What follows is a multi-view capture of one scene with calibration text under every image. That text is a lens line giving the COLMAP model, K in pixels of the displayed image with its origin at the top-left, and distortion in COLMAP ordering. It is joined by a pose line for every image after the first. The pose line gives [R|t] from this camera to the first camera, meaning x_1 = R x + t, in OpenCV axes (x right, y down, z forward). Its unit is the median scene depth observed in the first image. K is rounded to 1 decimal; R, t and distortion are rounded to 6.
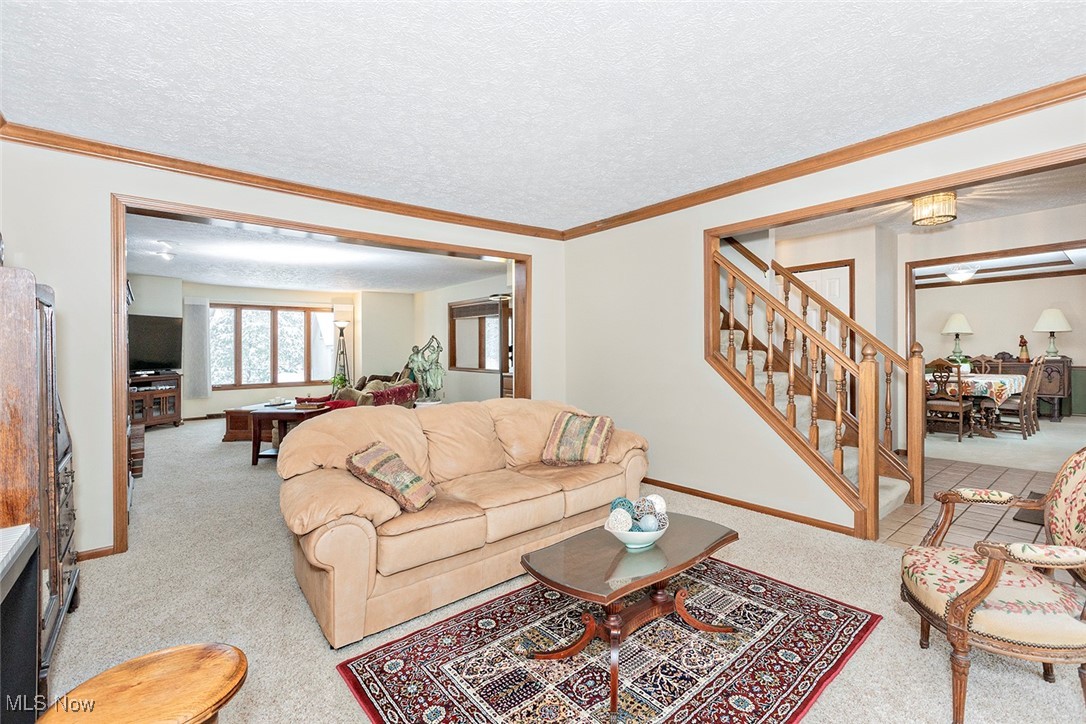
lens RADIAL K [[492.7, 0, 589.0], [0, 492.7, 351.4], [0, 0, 1]] dist [-0.000493, -0.000634]
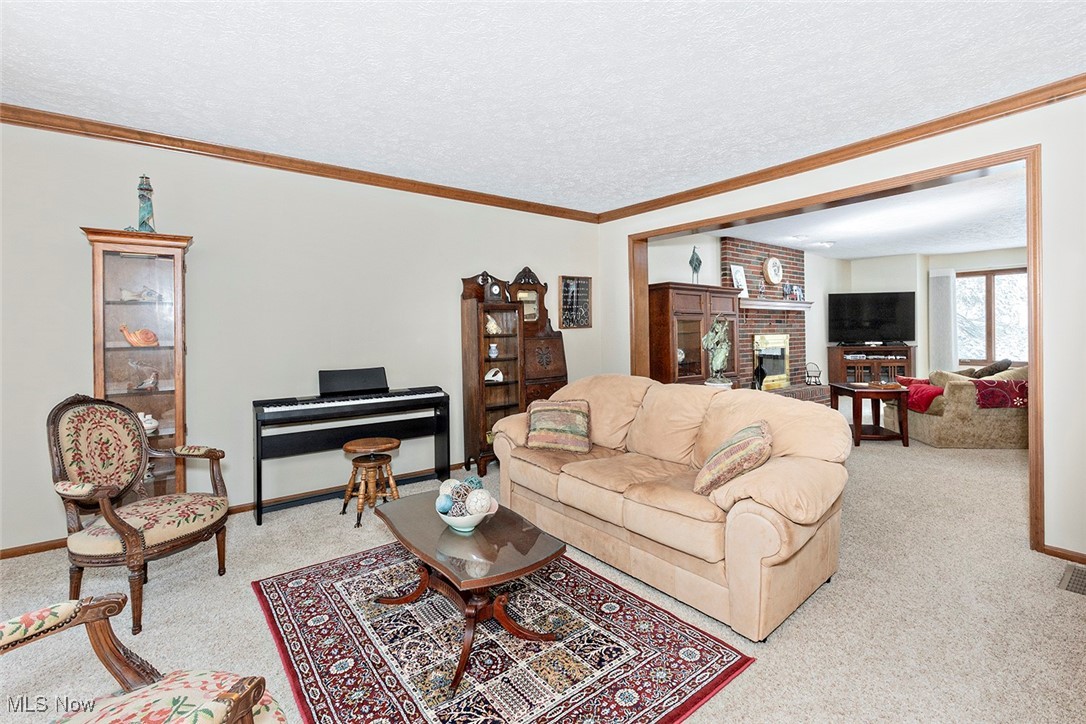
lens RADIAL K [[492.7, 0, 544.8], [0, 492.7, 329.3], [0, 0, 1]] dist [-0.000493, -0.000634]
pose [[-0.099503, 0.010759, -0.994979, 0.904413], [0.007159, 0.999923, 0.010097, -0.017973], [0.995011, -0.006118, -0.099573, 1.057999]]
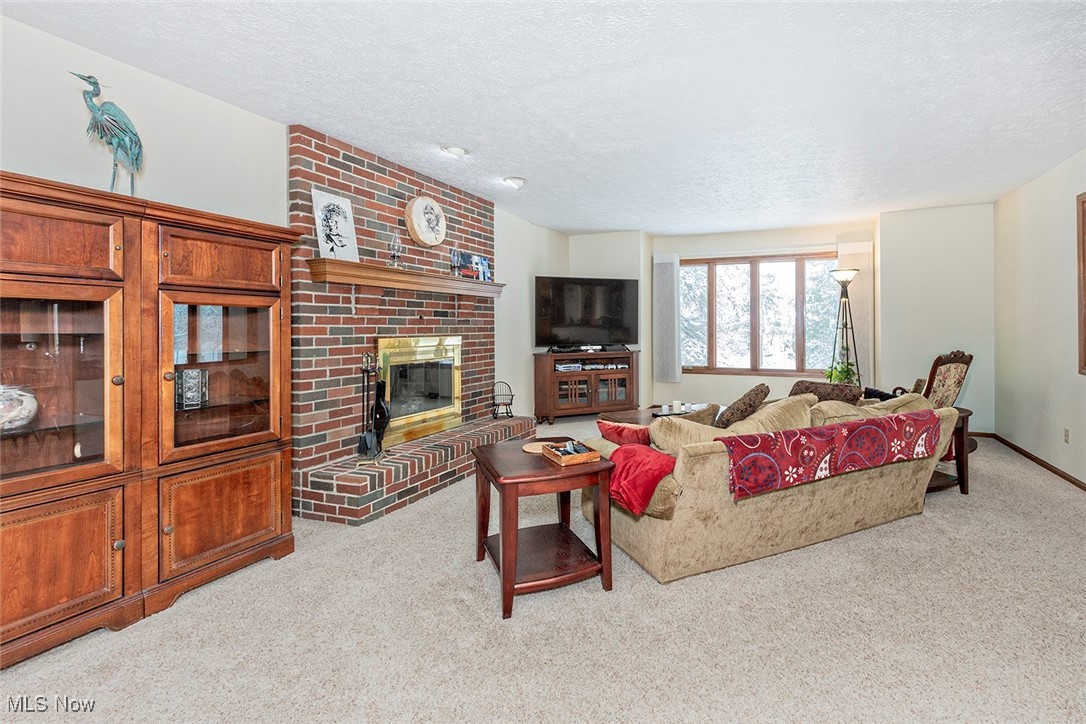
lens RADIAL K [[492.7, 0, 585.0], [0, 492.7, 323.5], [0, 0, 1]] dist [-0.000493, -0.000634]
pose [[0.410873, 0.005031, -0.911679, -0.423926], [-0.006084, 0.999978, 0.002776, 0.000254], [0.911672, 0.004406, 0.410895, 1.906440]]
